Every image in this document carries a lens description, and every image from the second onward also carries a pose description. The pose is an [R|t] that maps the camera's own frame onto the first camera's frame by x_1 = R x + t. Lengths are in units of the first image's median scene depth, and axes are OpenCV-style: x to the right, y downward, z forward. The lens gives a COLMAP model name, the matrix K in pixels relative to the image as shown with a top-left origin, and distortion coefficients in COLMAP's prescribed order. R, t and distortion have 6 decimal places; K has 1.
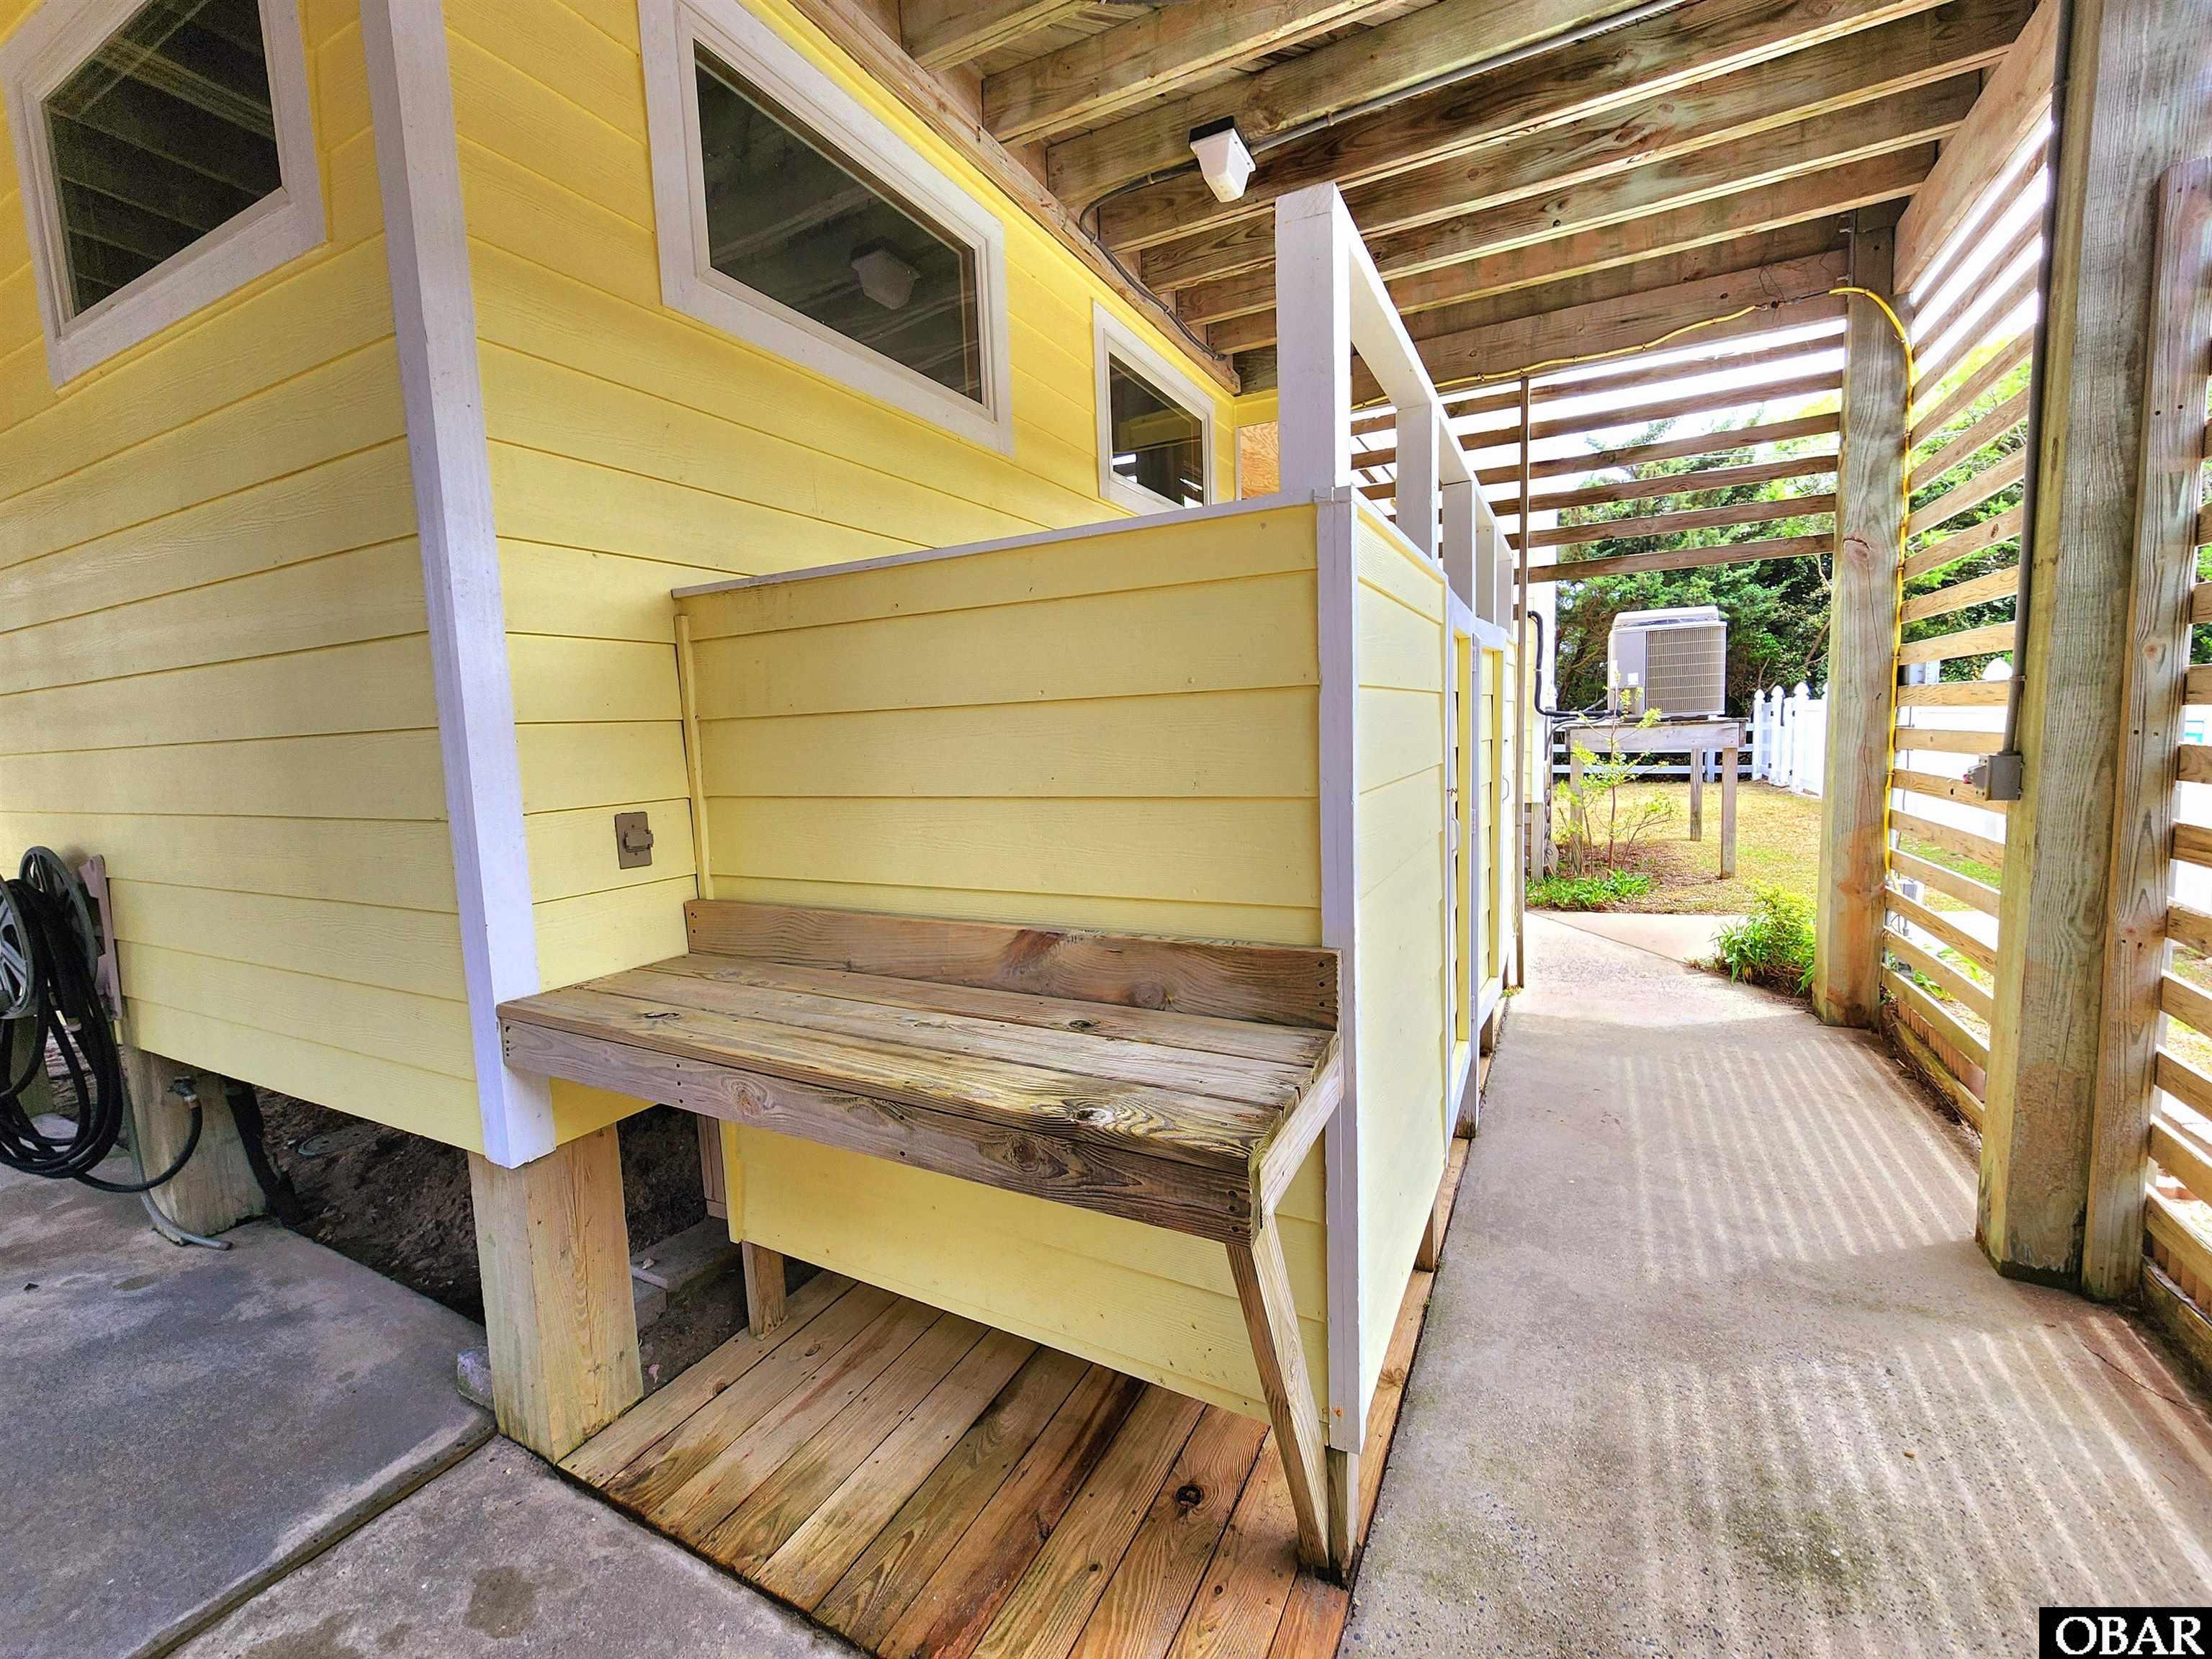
lens RADIAL K [[908.5, 0, 1107.7], [0, 908.5, 827.1], [0, 0, 1]] dist [0.004621, -0.001478]
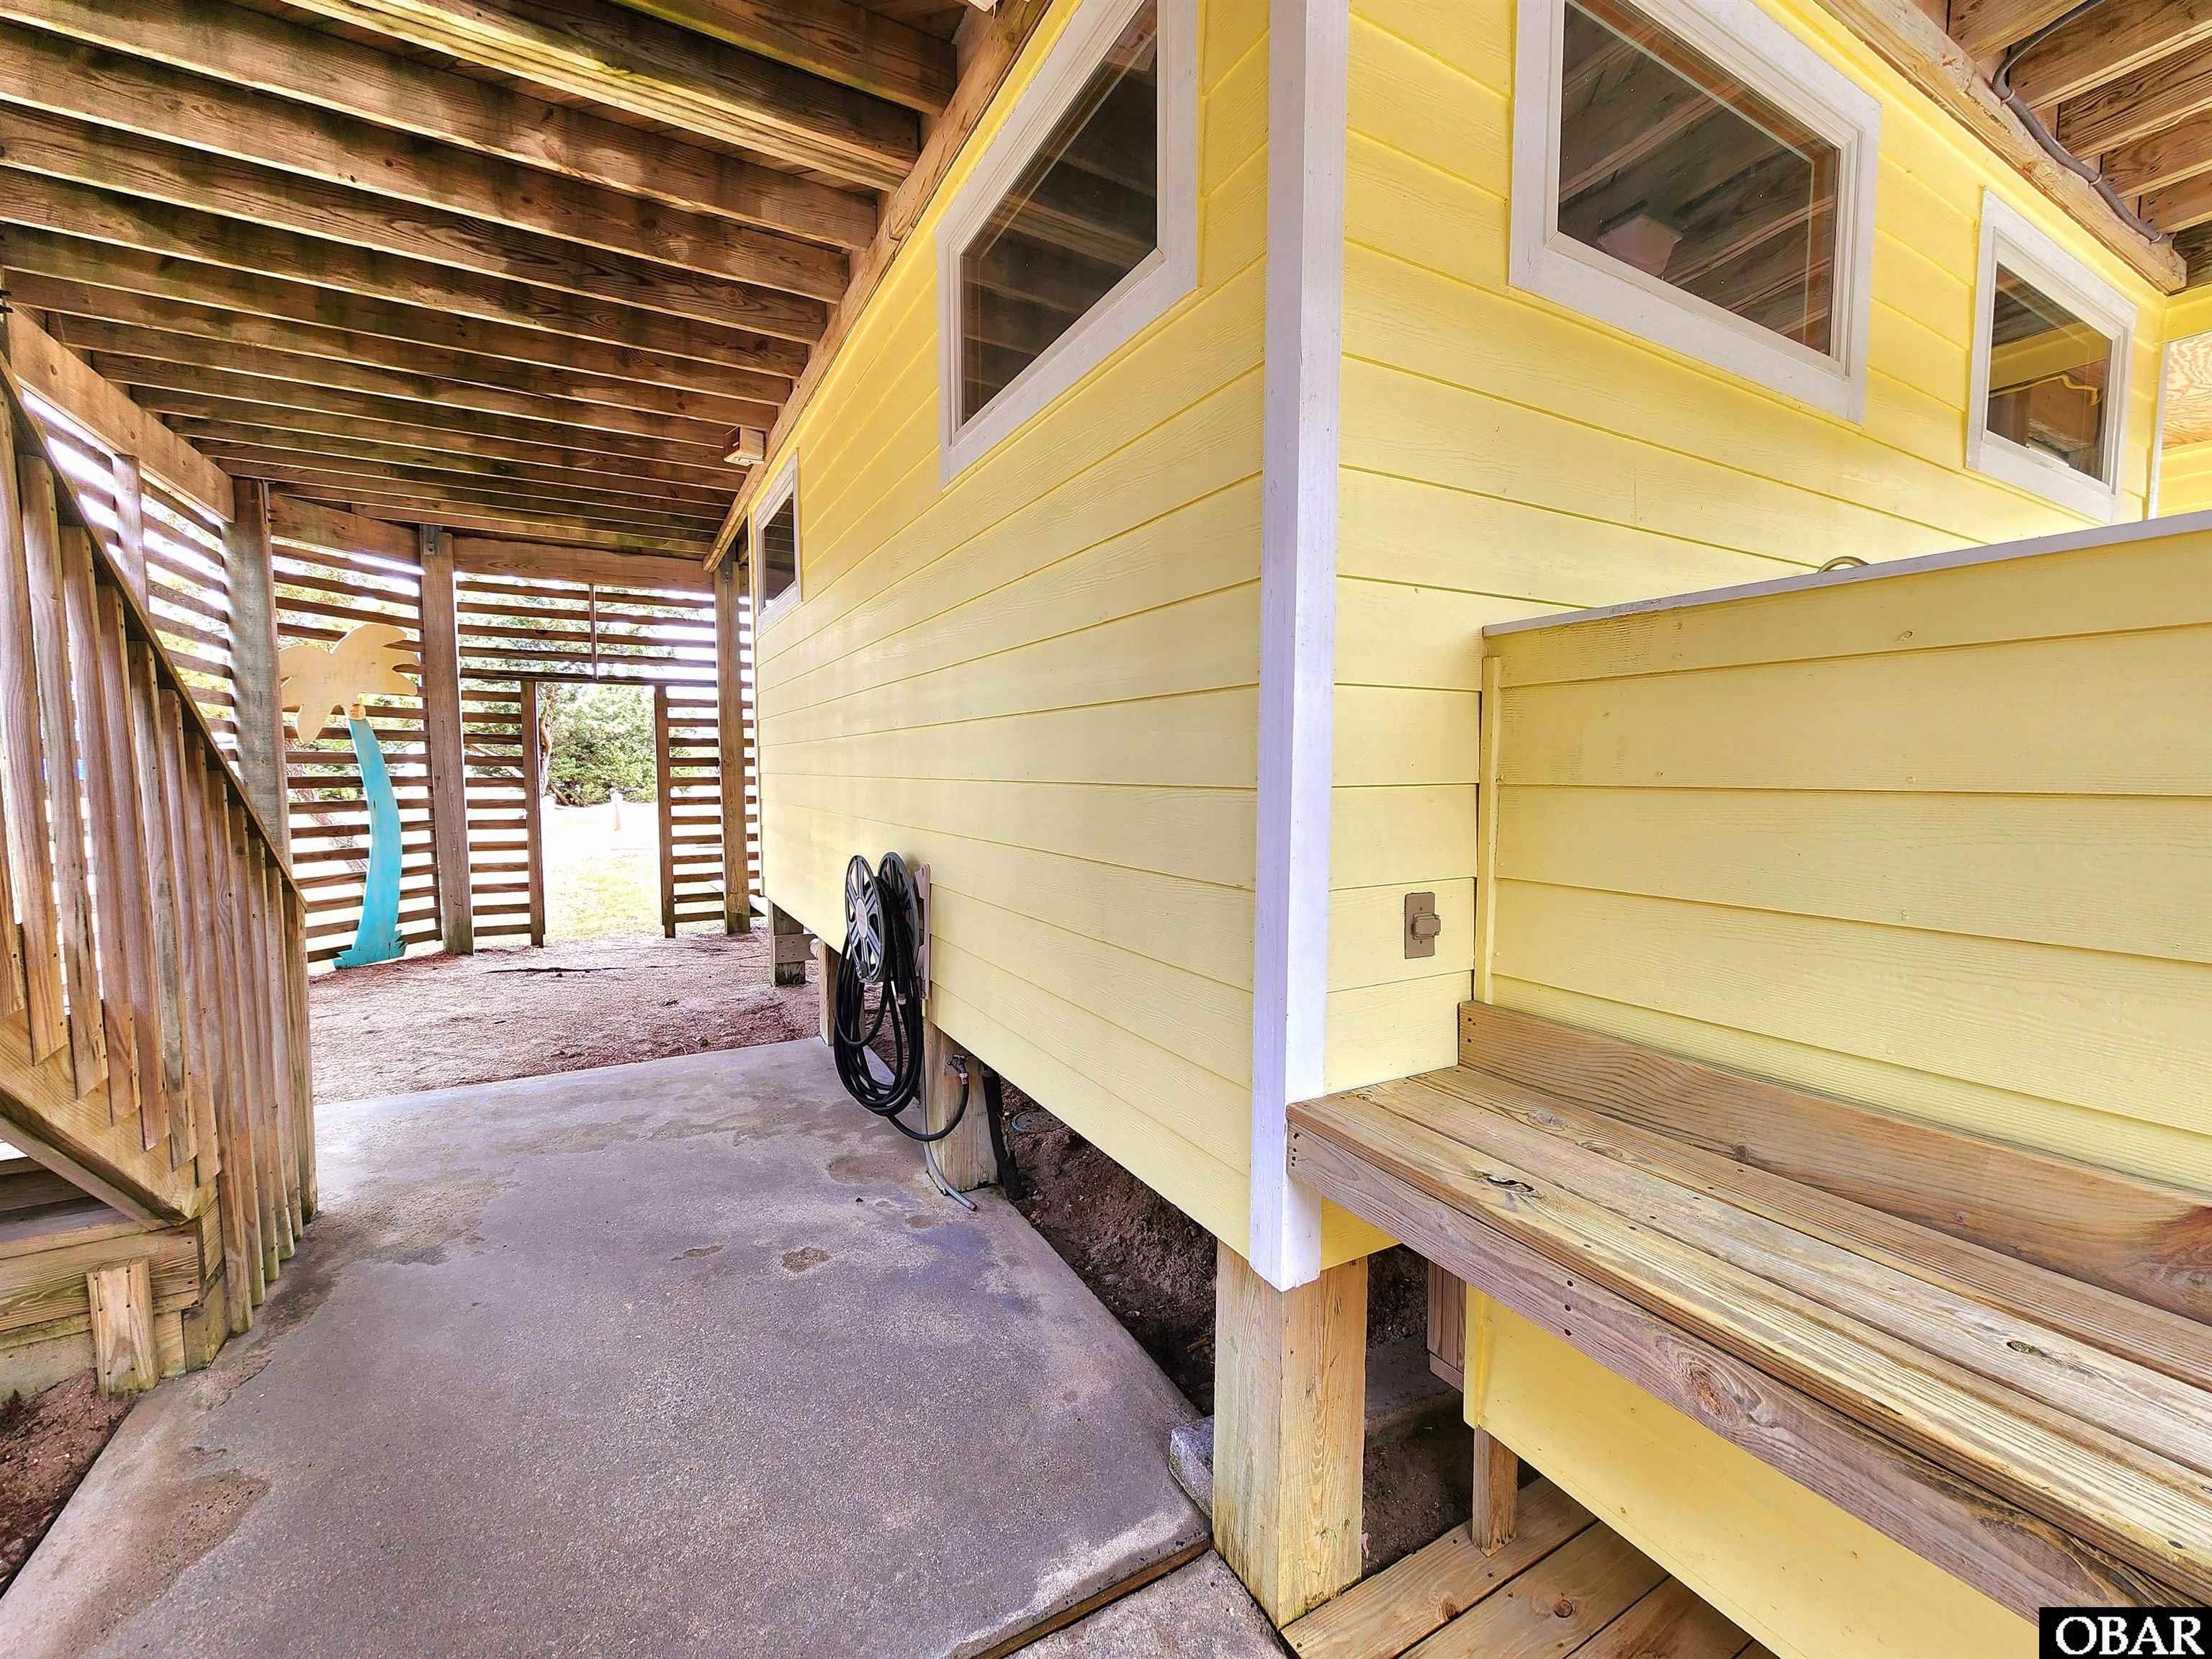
lens RADIAL K [[908.5, 0, 1114.4], [0, 908.5, 832.9], [0, 0, 1]] dist [0.004621, -0.001478]
pose [[0.836289, 0.075895, -0.543010, -0.295121], [-0.090263, 0.995918, 0.000182, -0.043495], [0.540807, 0.048861, 0.839726, 0.132132]]
